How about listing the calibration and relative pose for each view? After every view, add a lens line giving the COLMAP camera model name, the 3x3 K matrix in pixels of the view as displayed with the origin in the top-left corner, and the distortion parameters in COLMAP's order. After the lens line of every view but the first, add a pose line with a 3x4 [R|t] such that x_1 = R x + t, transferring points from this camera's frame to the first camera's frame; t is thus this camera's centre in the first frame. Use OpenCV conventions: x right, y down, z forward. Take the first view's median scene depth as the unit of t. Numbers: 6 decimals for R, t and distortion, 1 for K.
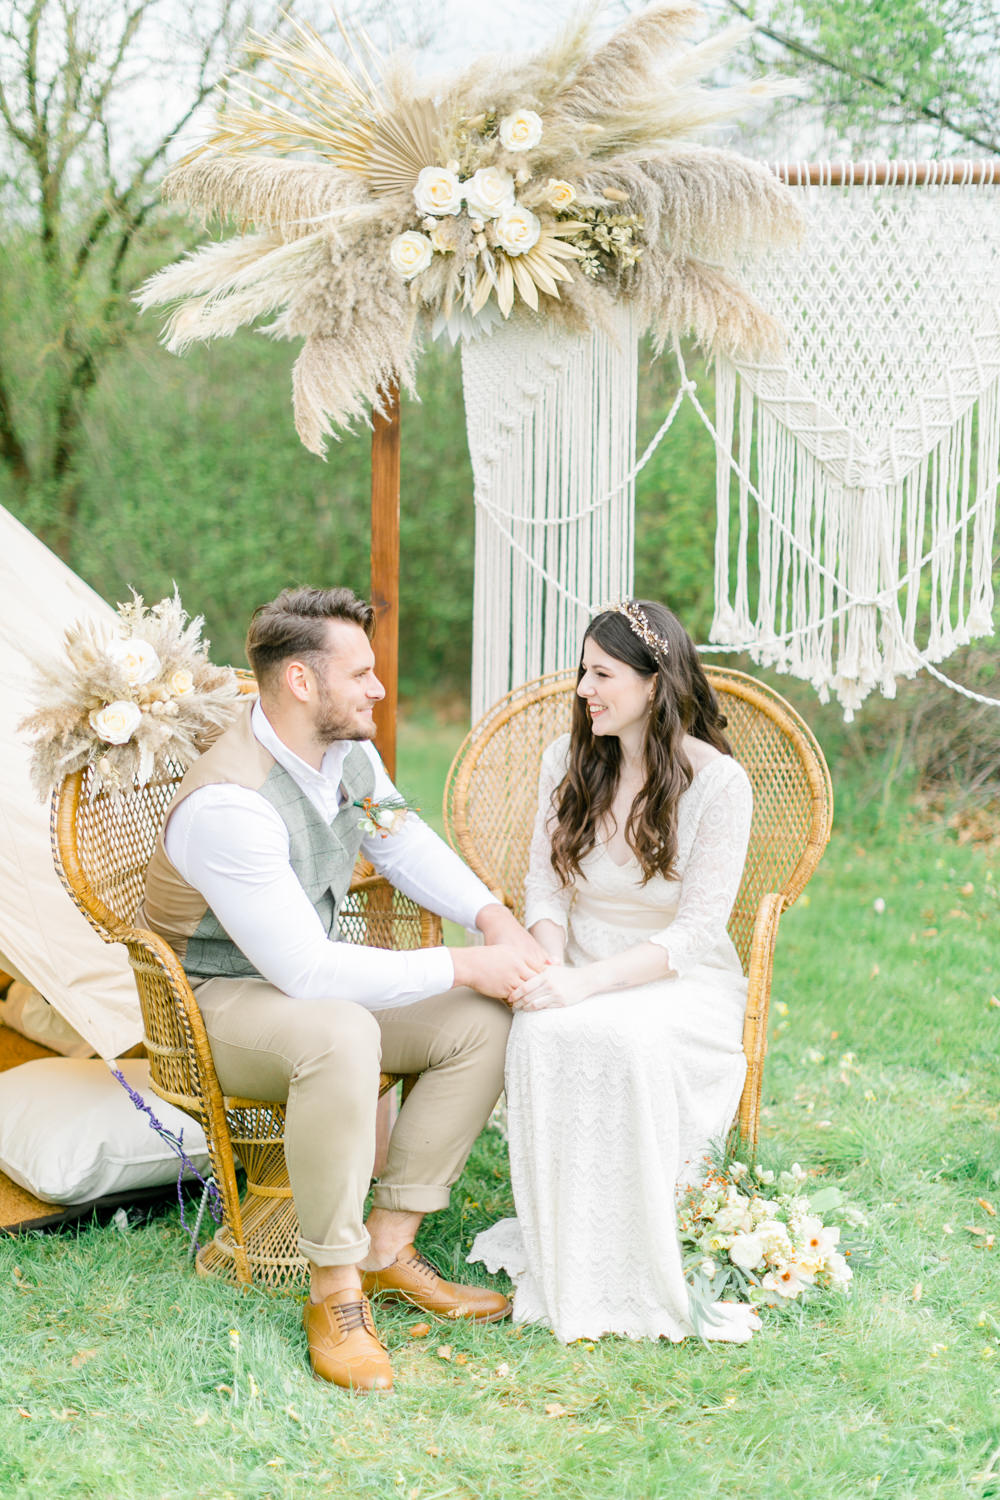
lens RADIAL K [[2184.3, 0, 455.5], [0, 2184.3, 751.7], [0, 0, 1]] dist [0.011933, 0.000000]
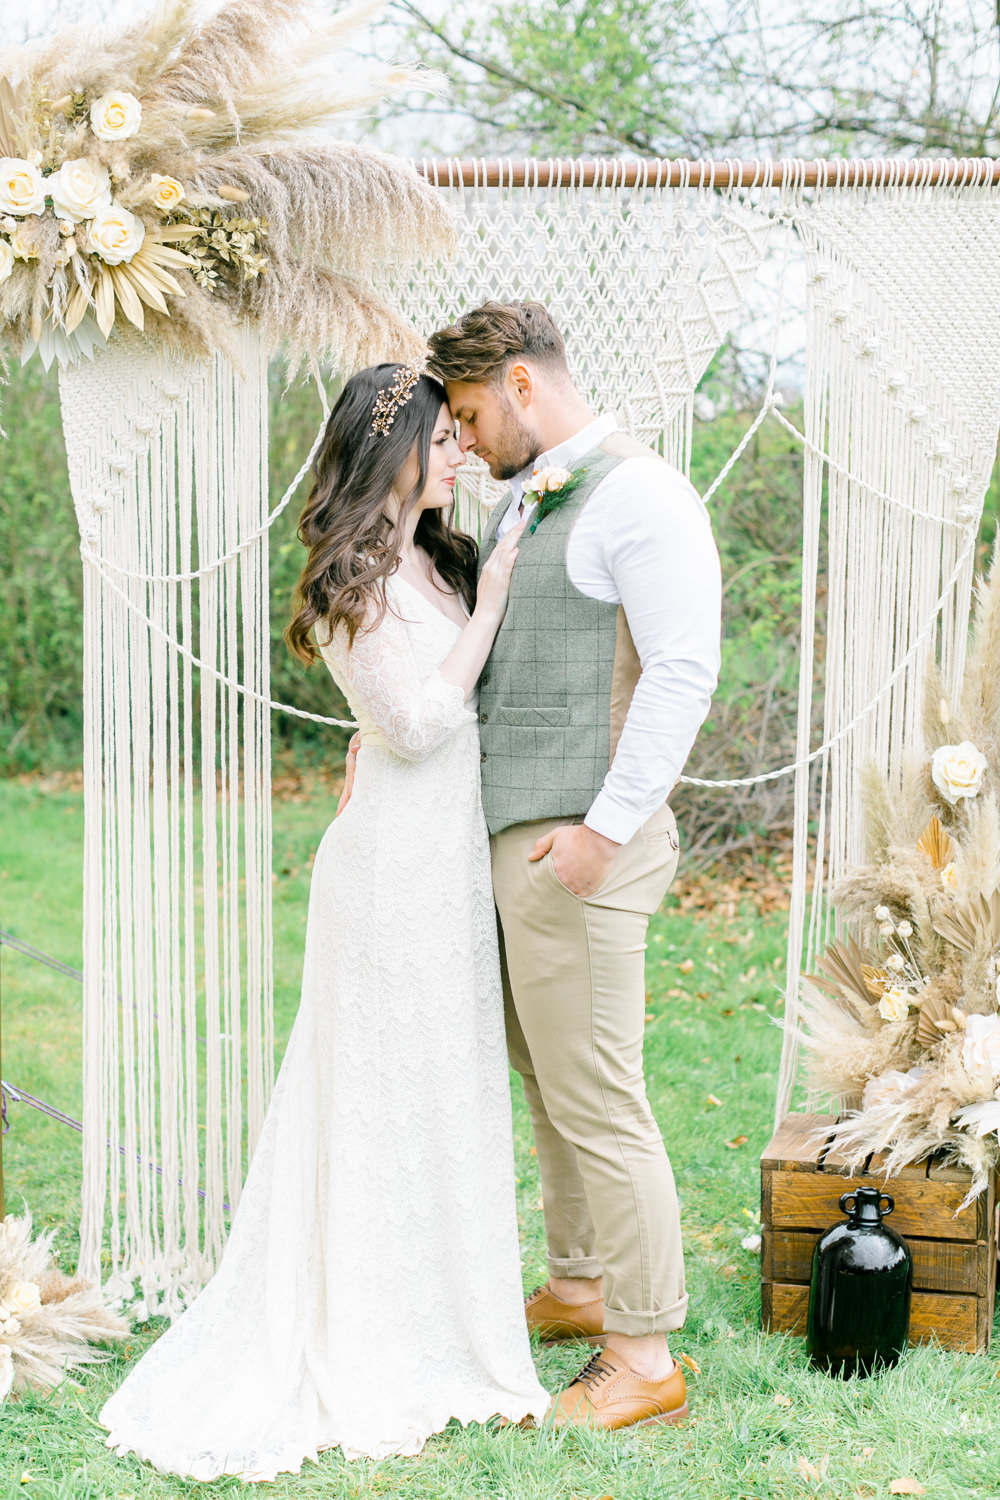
lens RADIAL K [[2184.3, 0, 478.8], [0, 2184.3, 749.4], [0, 0, 1]] dist [0.011933, 0.000000]
pose [[0.992120, -0.022603, 0.123237, 0.057878], [0.025348, 0.999463, -0.020750, -0.019465], [-0.122701, 0.023711, 0.992160, 0.151612]]
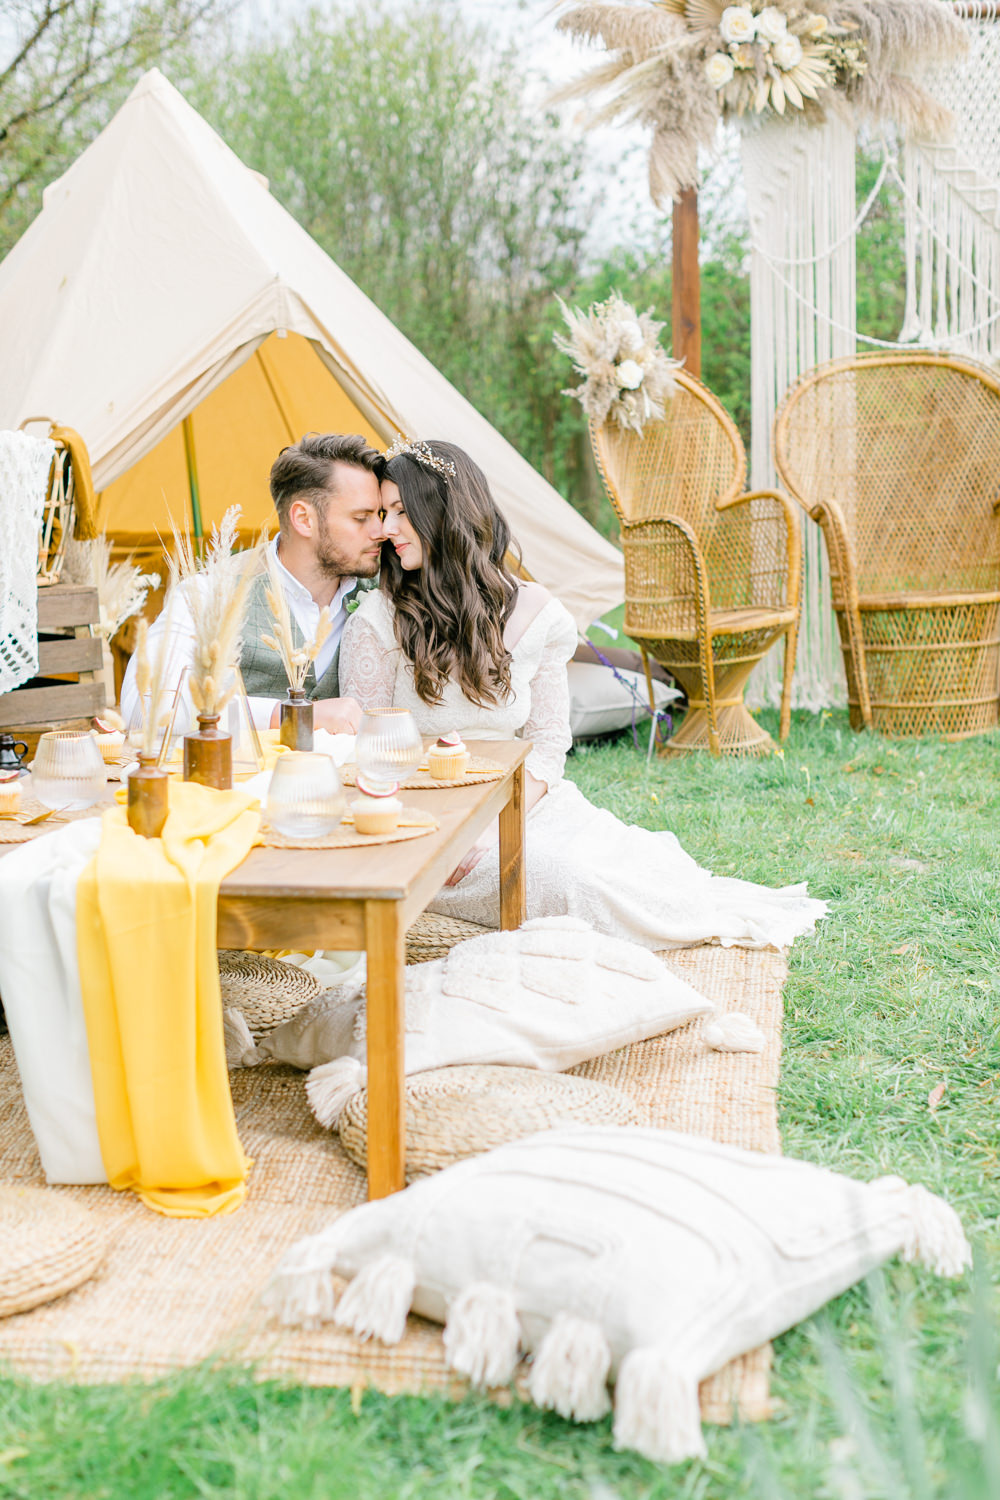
lens RADIAL K [[2184.3, 0, 460.1], [0, 2184.3, 781.7], [0, 0, 1]] dist [0.011933, 0.000000]
pose [[0.981266, -0.083781, 0.173488, -0.470519], [0.078969, 0.996281, 0.034472, 0.173034], [-0.175731, -0.020126, 0.984233, -0.390029]]
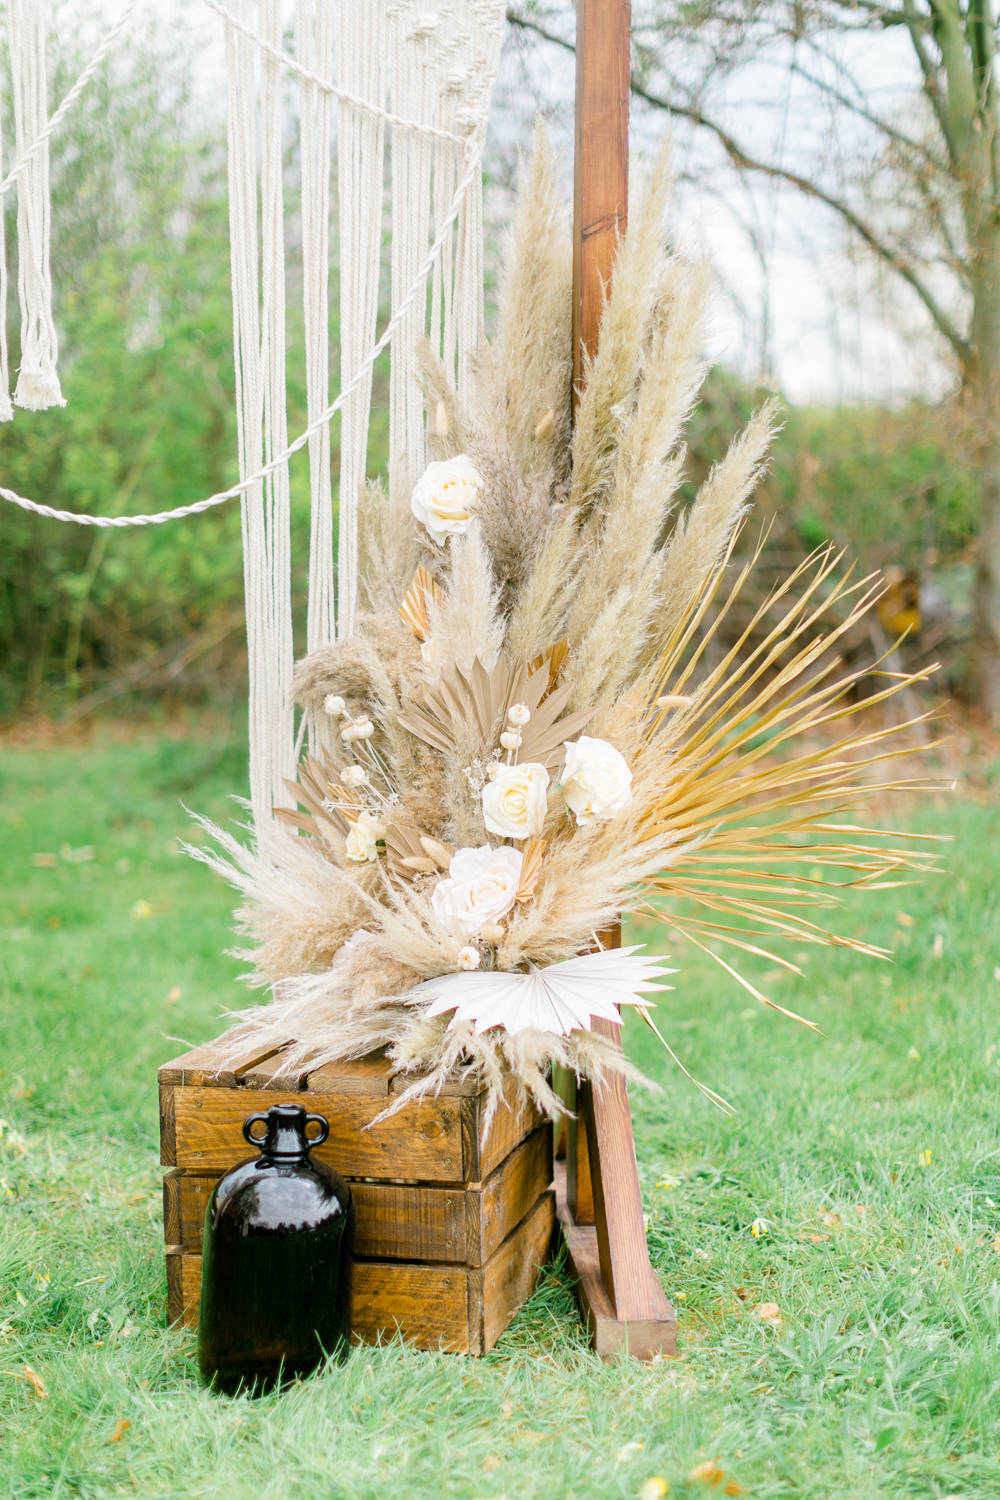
lens RADIAL K [[2184.3, 0, 493.7], [0, 2184.3, 752.9], [0, 0, 1]] dist [0.011933, 0.000000]
pose [[0.991447, -0.036590, 0.125278, 0.298065], [0.040127, 0.998861, -0.025825, 0.064514], [-0.124190, 0.030631, 0.991786, 0.417708]]
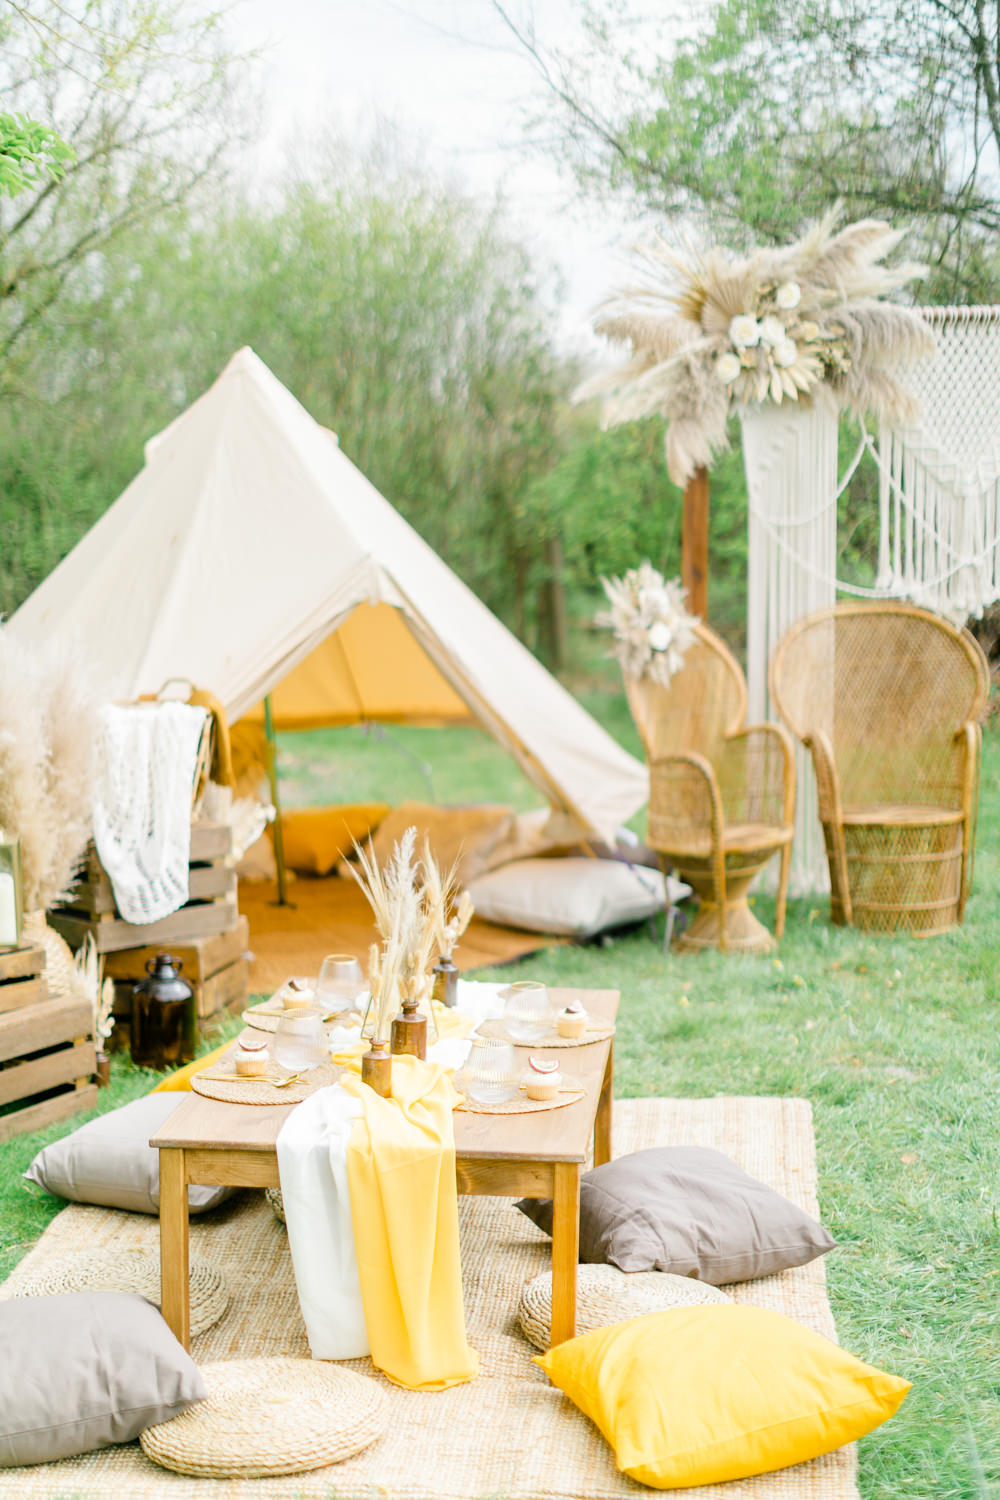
lens RADIAL K [[2184.3, 0, 484.0], [0, 2184.3, 783.2], [0, 0, 1]] dist [0.011933, 0.000000]
pose [[0.972786, -0.064549, 0.222534, -0.600301], [0.064170, 0.997899, 0.008942, 0.067816], [-0.222644, 0.005581, 0.974884, -0.614855]]
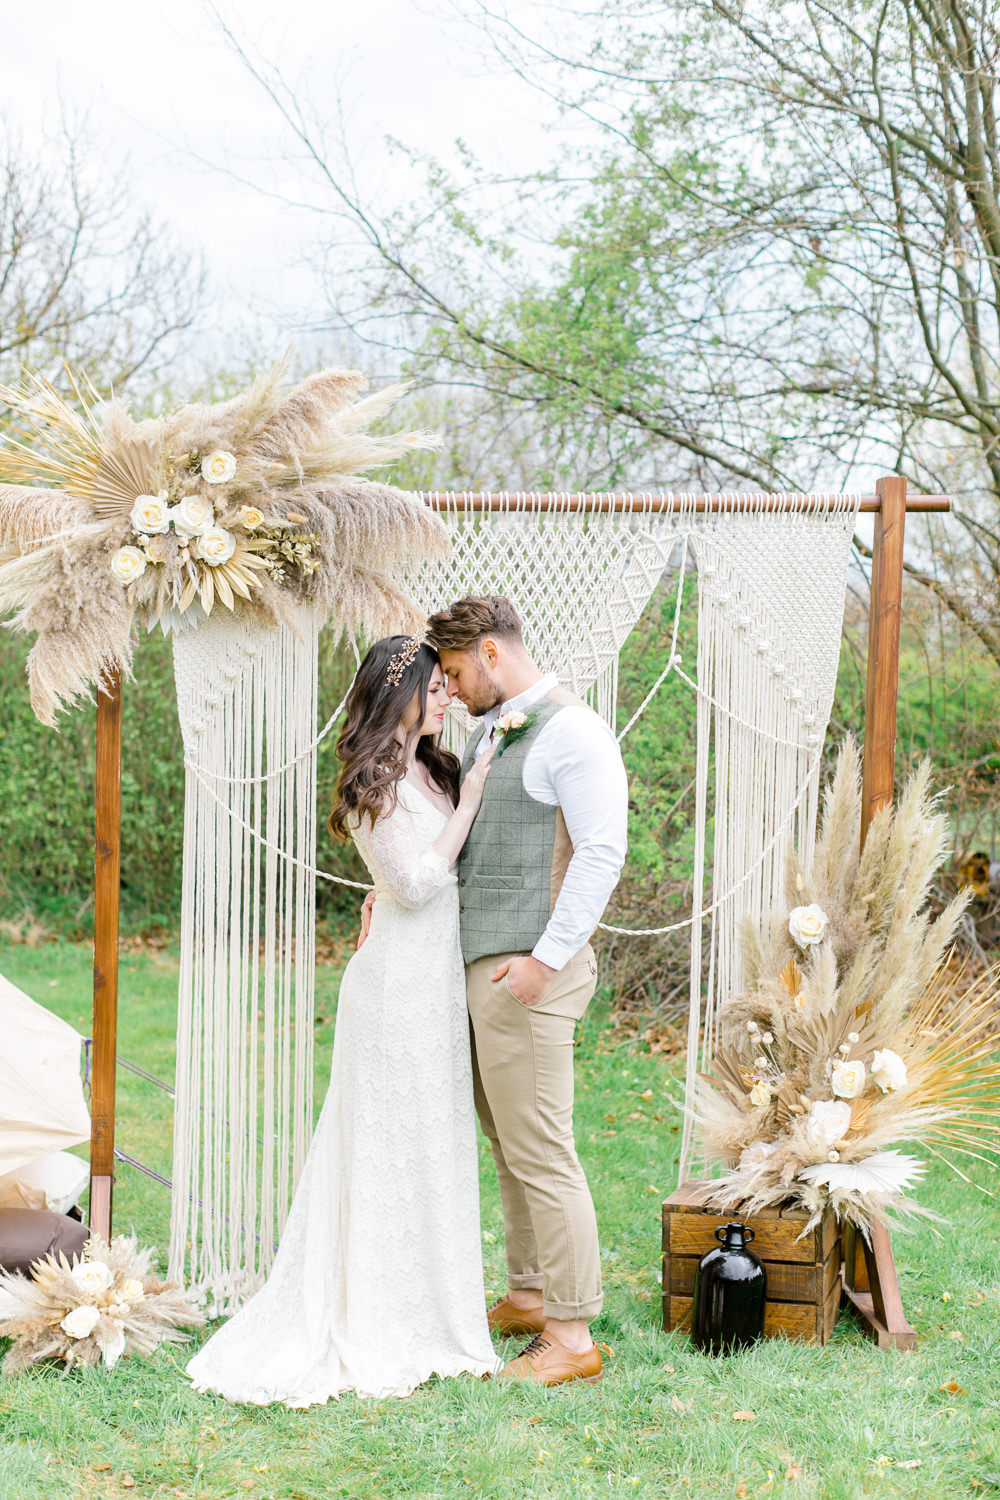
lens RADIAL K [[2184.3, 0, 489.1], [0, 2184.3, 734.4], [0, 0, 1]] dist [0.011933, 0.000000]
pose [[0.993495, 0.000476, 0.113874, 0.040201], [0.012351, 0.993641, -0.111912, 0.005437], [-0.113203, 0.112590, 0.987172, -0.212469]]
